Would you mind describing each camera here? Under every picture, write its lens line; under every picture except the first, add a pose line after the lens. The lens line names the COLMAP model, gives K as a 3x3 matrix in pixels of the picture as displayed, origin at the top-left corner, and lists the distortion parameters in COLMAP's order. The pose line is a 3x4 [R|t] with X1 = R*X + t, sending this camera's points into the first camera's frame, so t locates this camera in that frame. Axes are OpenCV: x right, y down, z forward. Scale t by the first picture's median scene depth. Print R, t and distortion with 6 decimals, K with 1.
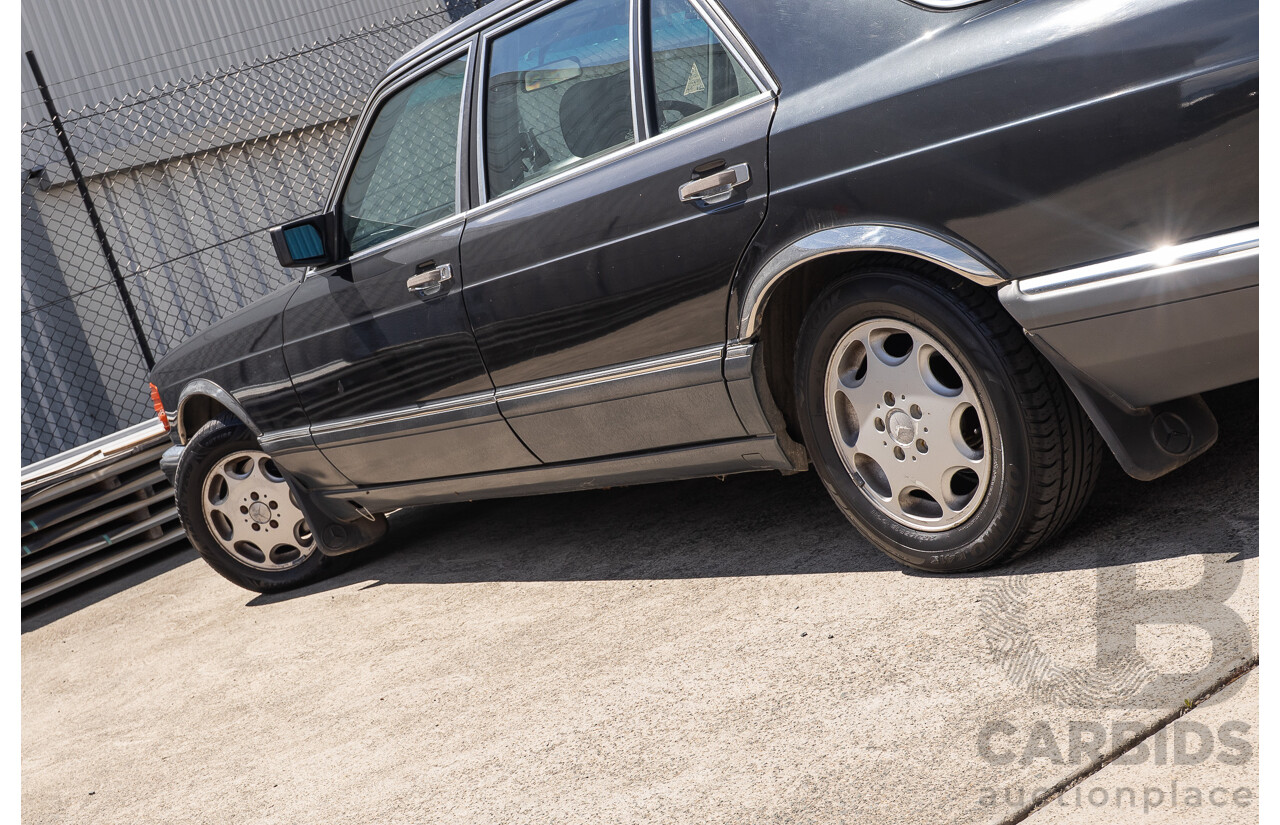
lens RADIAL K [[1860.0, 0, 639.9], [0, 1860.0, 400.6], [0, 0, 1]] dist [-0.025153, 0.030153]
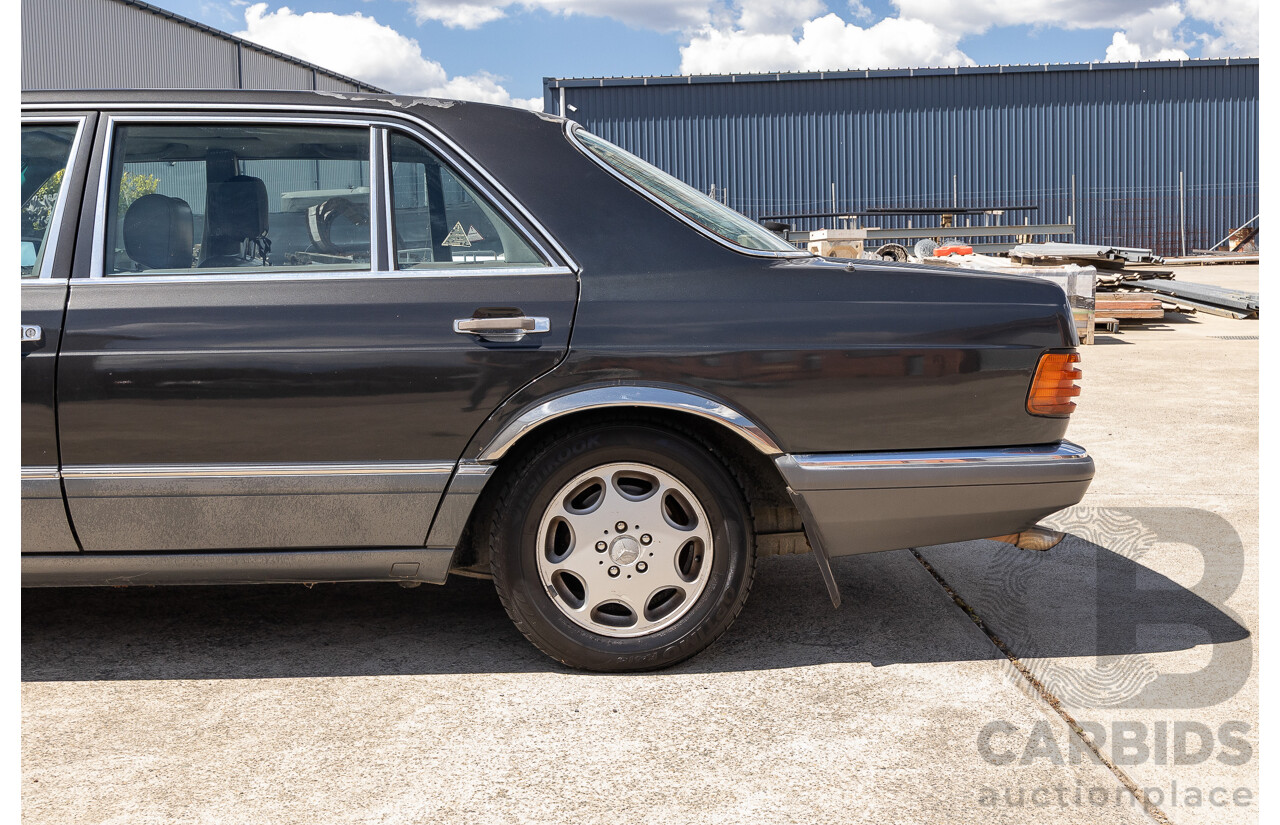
lens RADIAL K [[1474.1, 0, 628.6], [0, 1474.1, 405.3], [0, 0, 1]] dist [0.001004, -0.017099]
pose [[0.539172, 0.239739, 0.807353, -0.667132], [-0.074407, 0.968440, -0.237882, 0.151221], [-0.838903, 0.068186, 0.539994, 0.430812]]
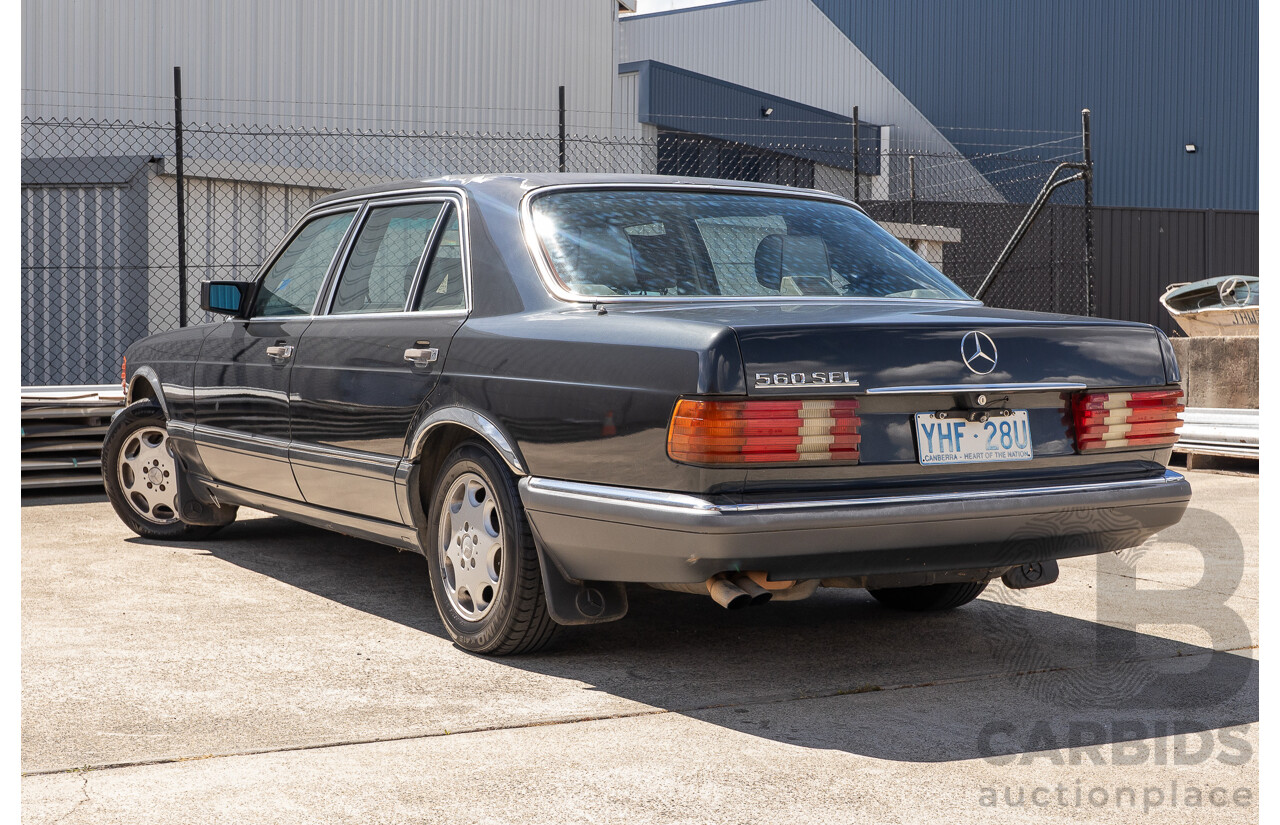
lens RADIAL K [[1885.0, 0, 639.4], [0, 1885.0, 409.2], [0, 0, 1]] dist [-0.036732, 0.113859]
pose [[0.940251, 0.330619, -0.081353, 0.346185], [-0.334638, 0.941424, -0.041694, -0.071412], [0.062803, 0.066427, 0.995813, -0.506447]]
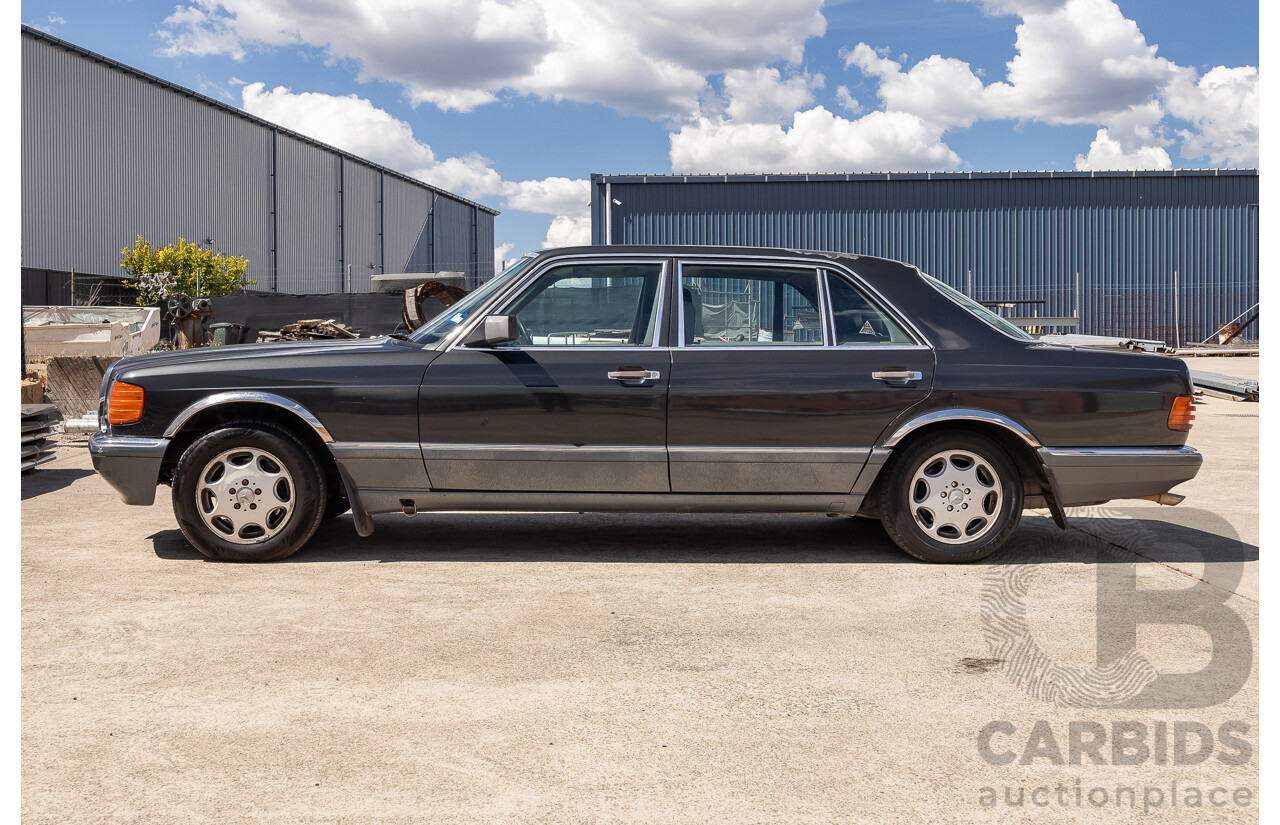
lens RADIAL K [[1487.7, 0, 637.5], [0, 1487.7, 414.9], [0, 0, 1]] dist [0.004501, -0.002096]
pose [[0.517697, 0.288554, 0.805436, -1.569716], [-0.084277, 0.954029, -0.287620, 0.476376], [-0.851403, 0.081020, 0.518216, 0.339304]]
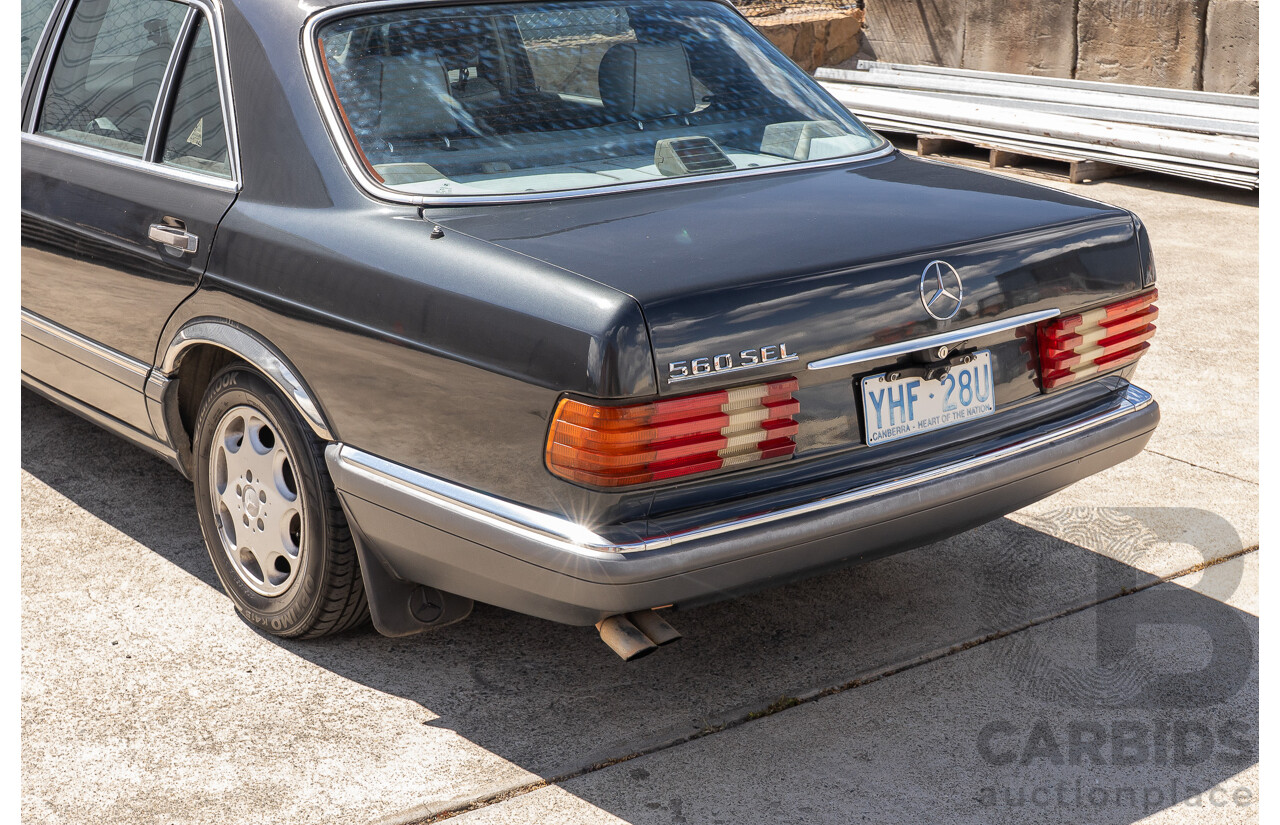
lens RADIAL K [[1860.0, 0, 639.9], [0, 1860.0, 400.6], [0, 0, 1]] dist [-0.025153, 0.030153]
pose [[0.939848, 0.310367, 0.142679, 0.176302], [-0.328260, 0.936162, 0.125885, -0.260155], [-0.094500, -0.165148, 0.981731, -0.145575]]
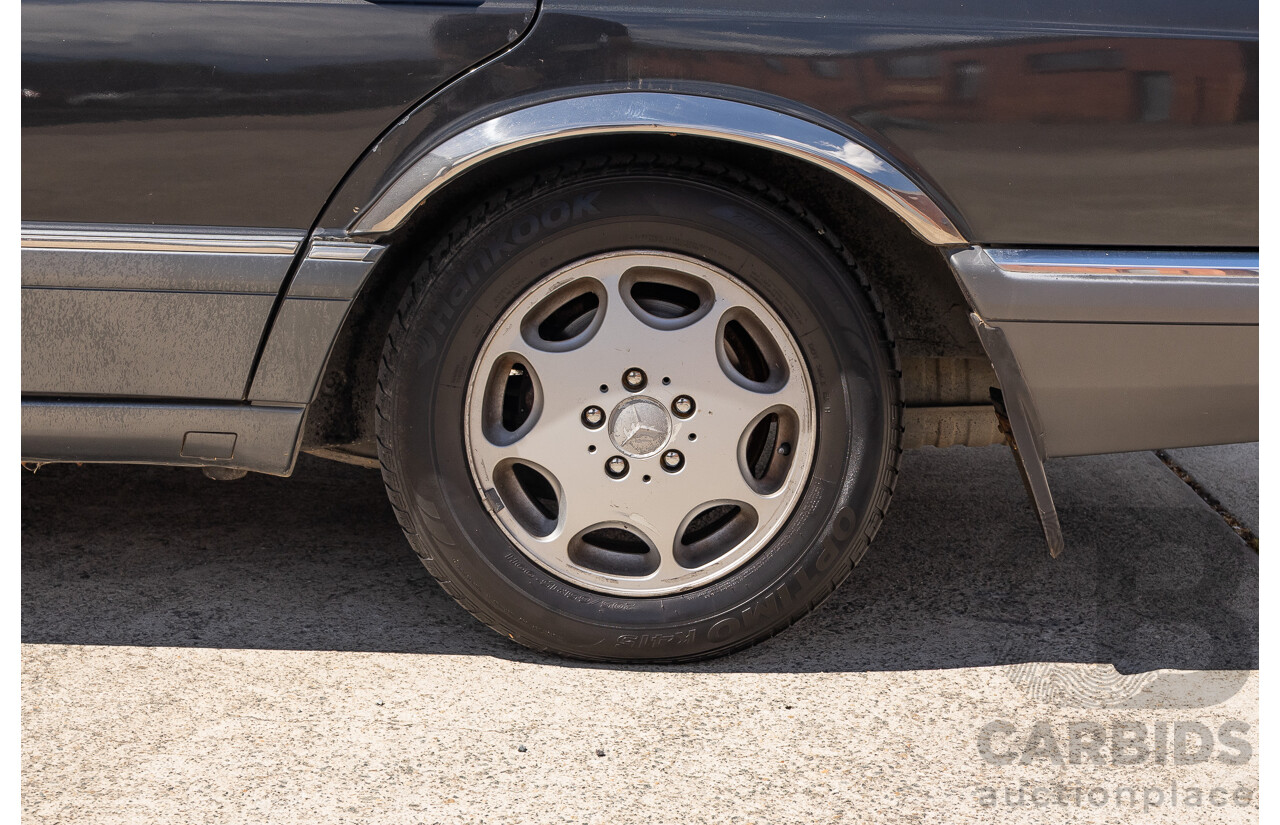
lens RADIAL K [[1875.5, 0, 634.9], [0, 1875.5, 380.1], [0, 0, 1]] dist [0.005170, -0.026874]
pose [[0.558091, 0.201966, 0.804826, -0.366983], [-0.121183, 0.979366, -0.161733, 0.098926], [-0.820883, -0.007270, 0.571050, 0.609662]]
